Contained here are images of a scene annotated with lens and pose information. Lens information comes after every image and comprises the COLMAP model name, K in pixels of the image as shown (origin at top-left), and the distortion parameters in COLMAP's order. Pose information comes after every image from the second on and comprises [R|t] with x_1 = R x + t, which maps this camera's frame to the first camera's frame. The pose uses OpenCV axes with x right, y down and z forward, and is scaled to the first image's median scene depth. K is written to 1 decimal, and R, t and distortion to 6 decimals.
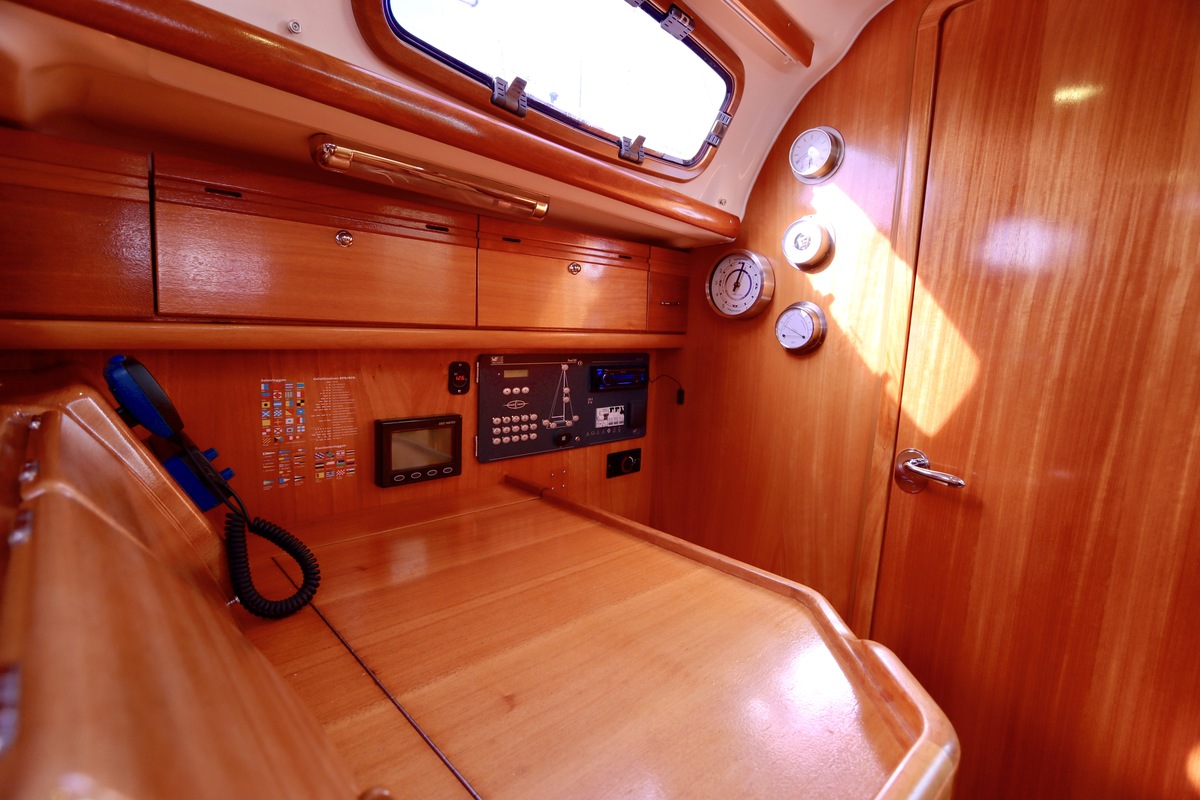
lens RADIAL K [[572.2, 0, 601.3], [0, 572.2, 394.1], [0, 0, 1]] dist [-0.019983, 0.003563]
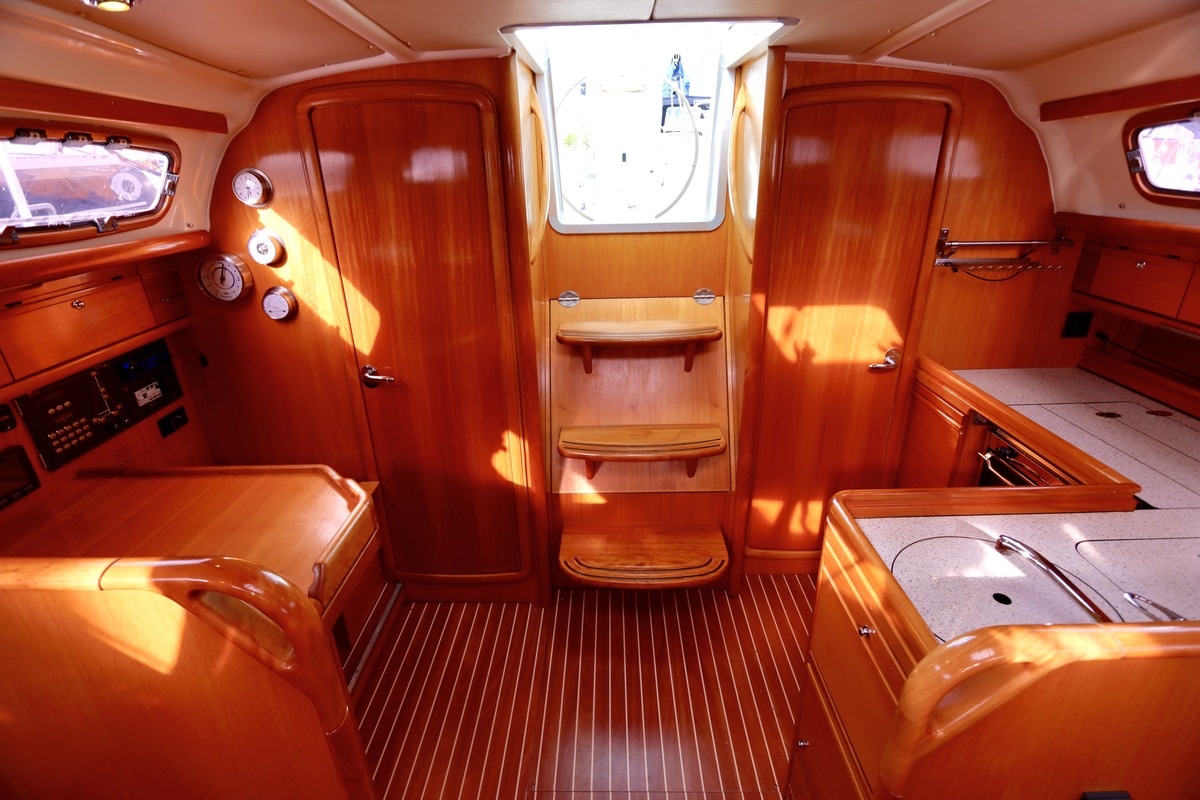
lens RADIAL K [[572.2, 0, 600.9], [0, 572.2, 393.7], [0, 0, 1]] dist [-0.019983, 0.003563]
pose [[0.698722, -0.331166, 0.634126, -0.094525], [0.147223, 0.933993, 0.325550, -0.268314], [-0.700080, -0.134111, 0.701357, -0.712195]]
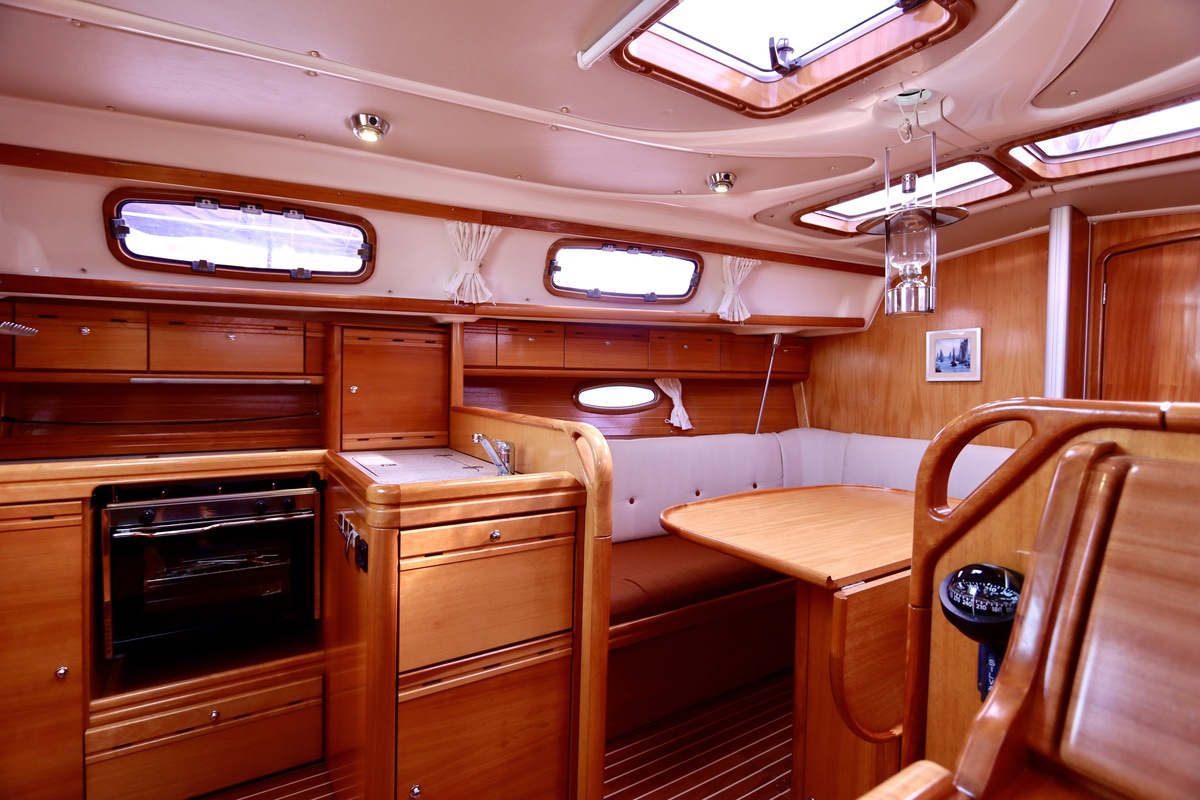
lens RADIAL K [[572.2, 0, 600.8], [0, 572.2, 393.2], [0, 0, 1]] dist [-0.019983, 0.003563]
pose [[-0.980284, -0.074102, 0.183175, 0.243122], [-0.044872, 0.986282, 0.158853, -0.040881], [-0.192433, 0.147501, -0.970161, 0.586971]]
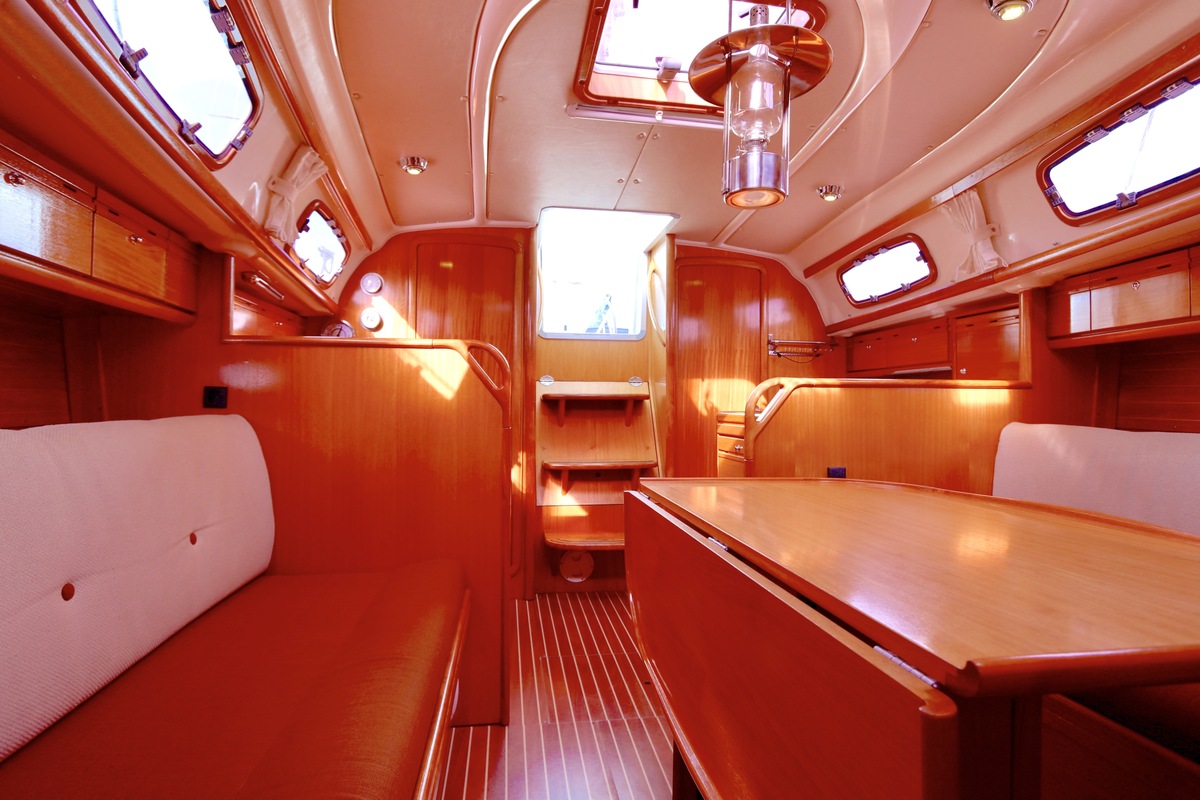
lens RADIAL K [[607.3, 0, 602.8], [0, 607.3, 388.2], [0, 0, 1]] dist [-0.018005, 0.003012]
pose [[0.568485, -0.022498, 0.822386, -1.190987], [0.125978, 0.990217, -0.059995, 0.297718], [-0.812991, 0.137709, 0.565757, -1.192692]]
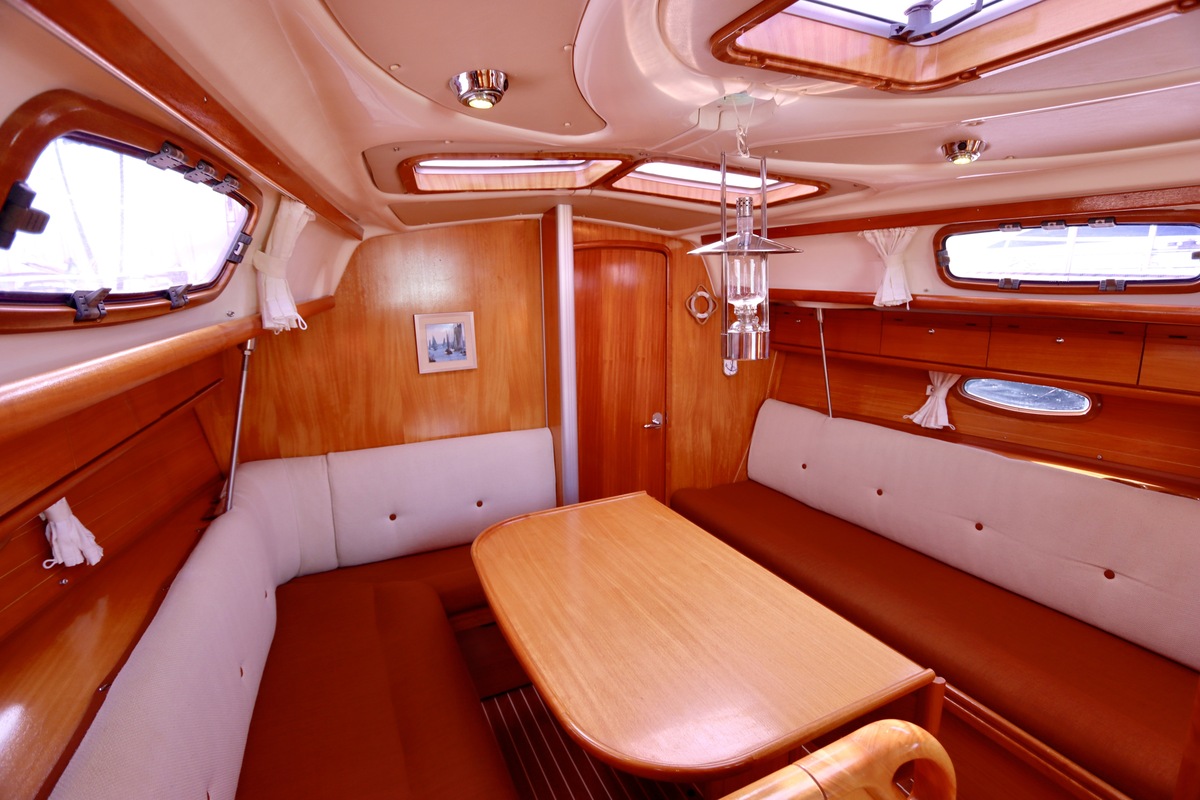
lens RADIAL K [[572.2, 0, 601.3], [0, 572.2, 392.2], [0, 0, 1]] dist [-0.019983, 0.003563]
pose [[-0.314449, 0.128800, -0.940496, 1.052083], [-0.126052, 0.976313, 0.175850, -0.146025], [0.940868, 0.173847, -0.290766, -0.784308]]
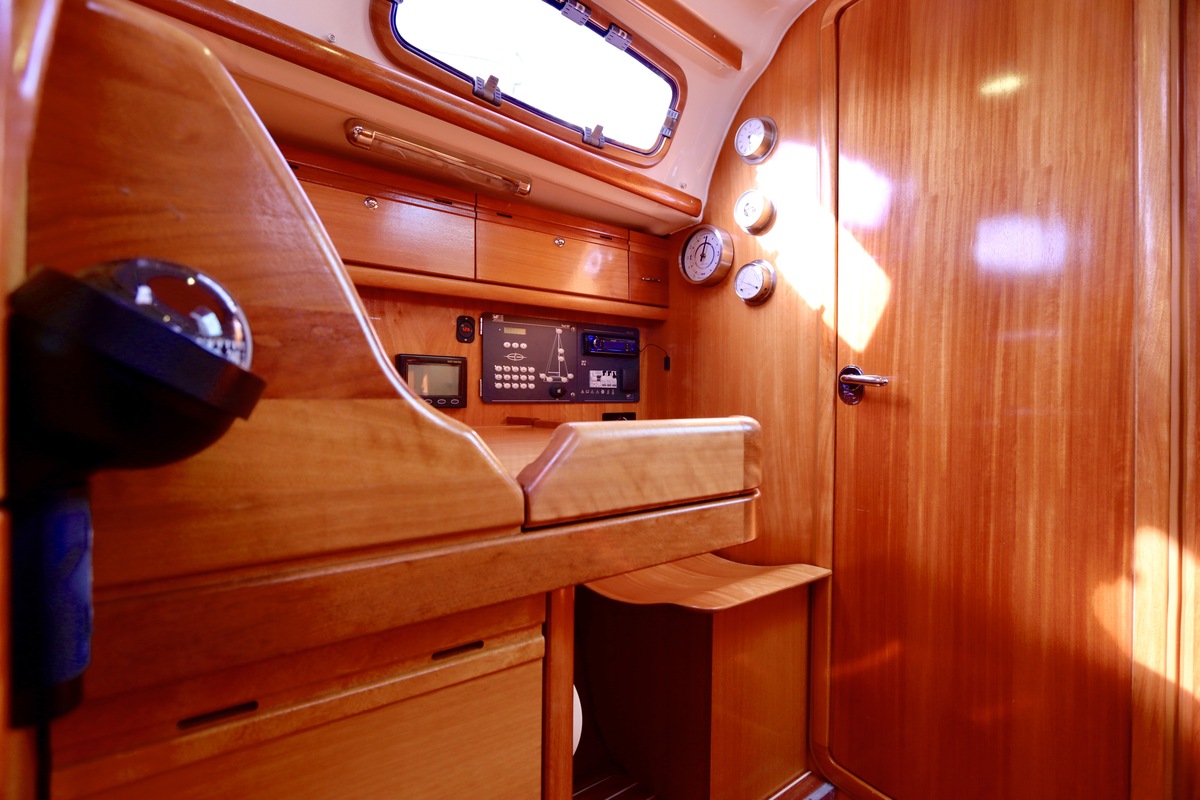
lens RADIAL K [[572.2, 0, 601.2], [0, 572.2, 392.3], [0, 0, 1]] dist [-0.019983, 0.003563]
pose [[0.994178, -0.040145, -0.099996, 0.149895], [0.026256, 0.990289, -0.136519, 0.266259], [0.104505, 0.133099, 0.985578, -0.153283]]
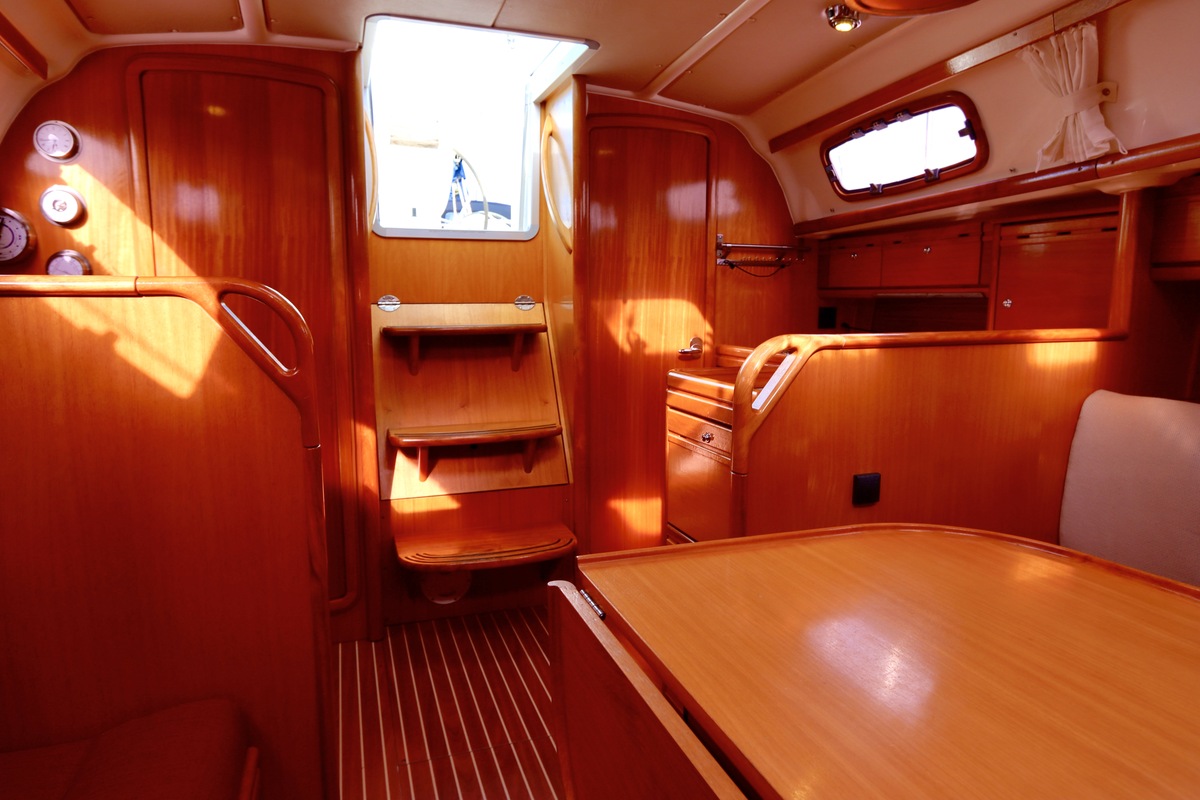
lens RADIAL K [[728.1, 0, 604.1], [0, 728.1, 390.3], [0, 0, 1]] dist [-0.020392, 0.012466]
pose [[0.403079, -0.165685, 0.900042, -0.743074], [0.133808, 0.983576, 0.121137, 0.128850], [-0.905330, 0.071605, 0.418629, -0.854499]]
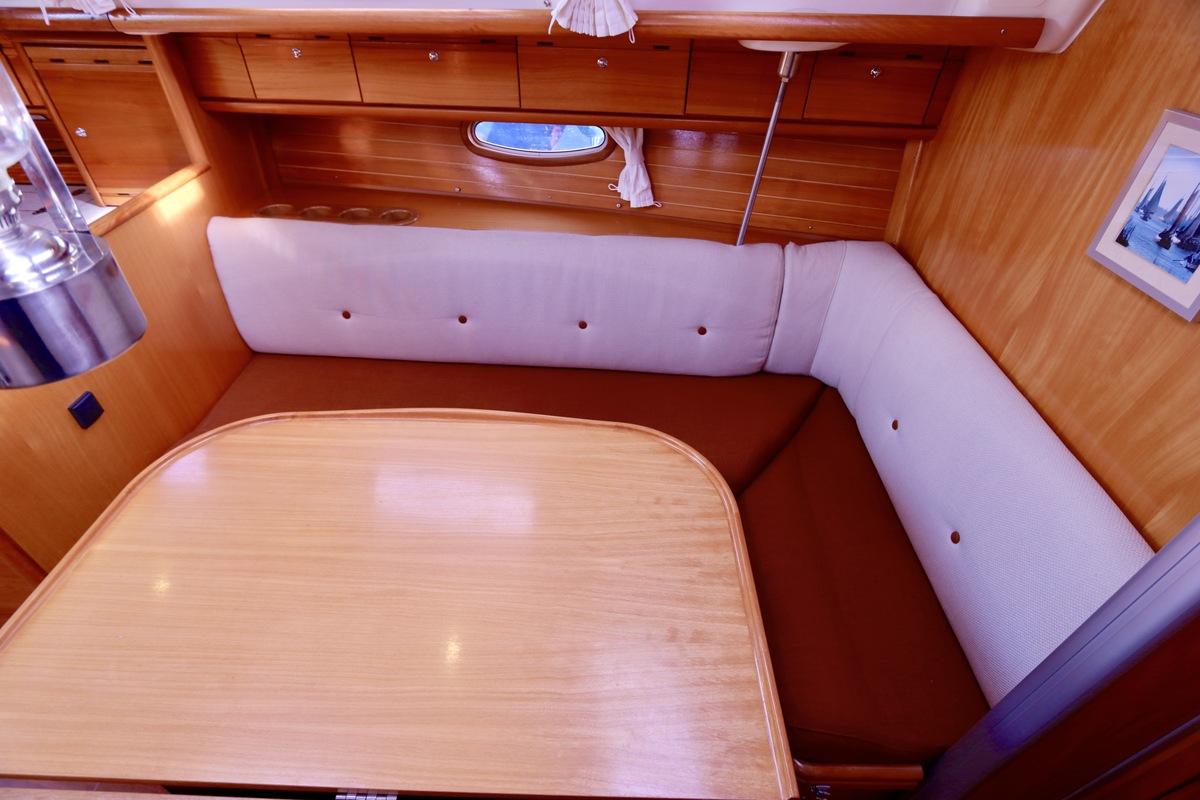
lens RADIAL K [[572.2, 0, 601.2], [0, 572.2, 395.1], [0, 0, 1]] dist [-0.019983, 0.003563]
pose [[-0.708124, -0.499065, 0.499495, -0.665669], [0.029784, 0.685669, 0.727304, -0.280768], [-0.705460, 0.529898, -0.470674, -0.931220]]
